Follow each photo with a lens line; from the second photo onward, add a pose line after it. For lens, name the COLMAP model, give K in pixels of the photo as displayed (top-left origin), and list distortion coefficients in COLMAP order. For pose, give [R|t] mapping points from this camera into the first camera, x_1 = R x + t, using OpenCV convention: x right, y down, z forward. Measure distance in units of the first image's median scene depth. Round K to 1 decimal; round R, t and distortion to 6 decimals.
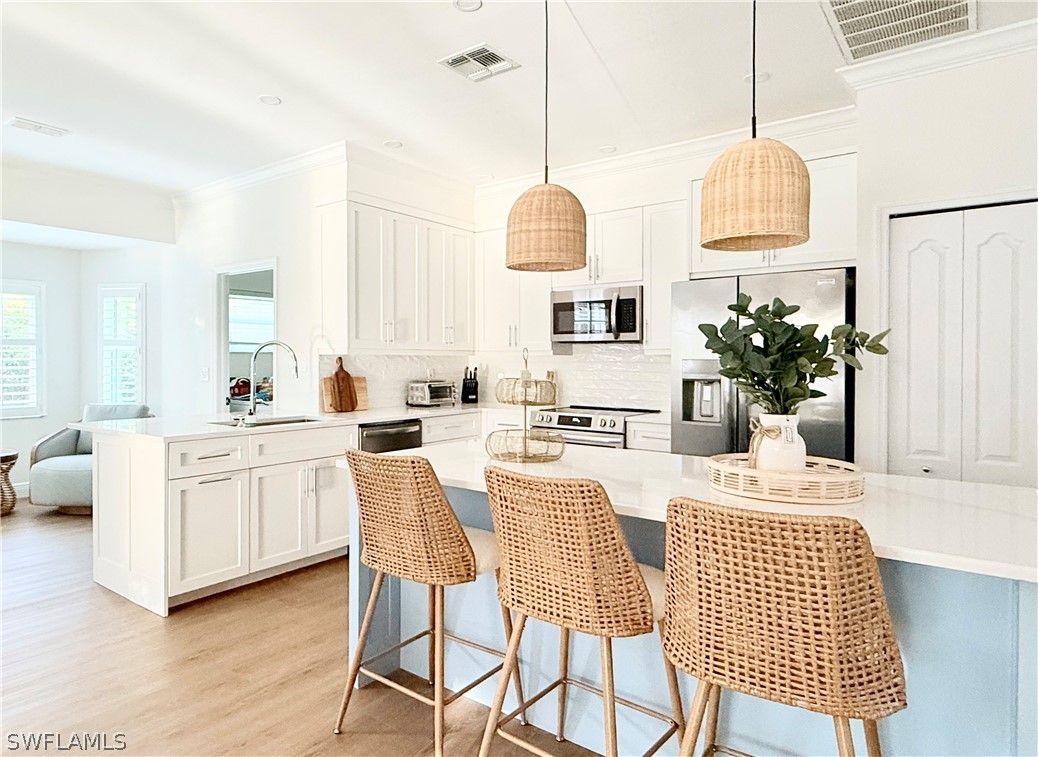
lens RADIAL K [[643.7, 0, 460.6], [0, 643.7, 361.1], [0, 0, 1]] dist [-0.001382, 0.000619]
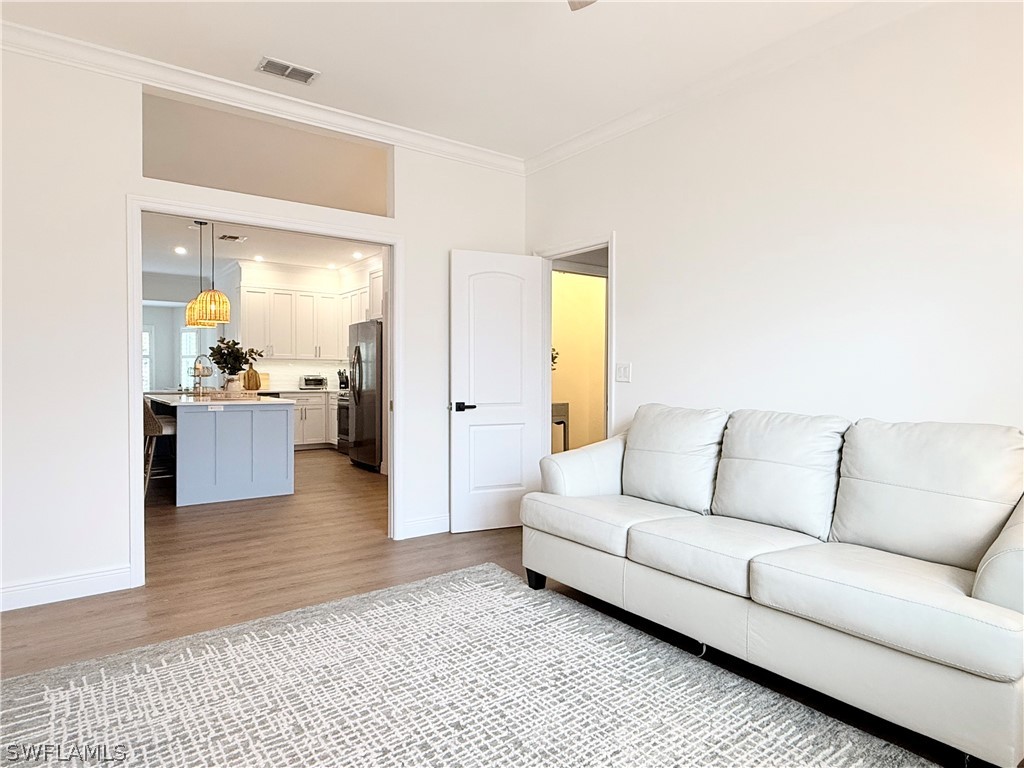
lens RADIAL K [[595.1, 0, 511.1], [0, 595.1, 383.0], [0, 0, 1]] dist [0.001045, 0.000219]
pose [[0.971017, 0.004809, -0.238962, 1.051061], [-0.001904, 0.999921, 0.012387, 0.032657], [0.239002, -0.011574, 0.970950, -0.591491]]
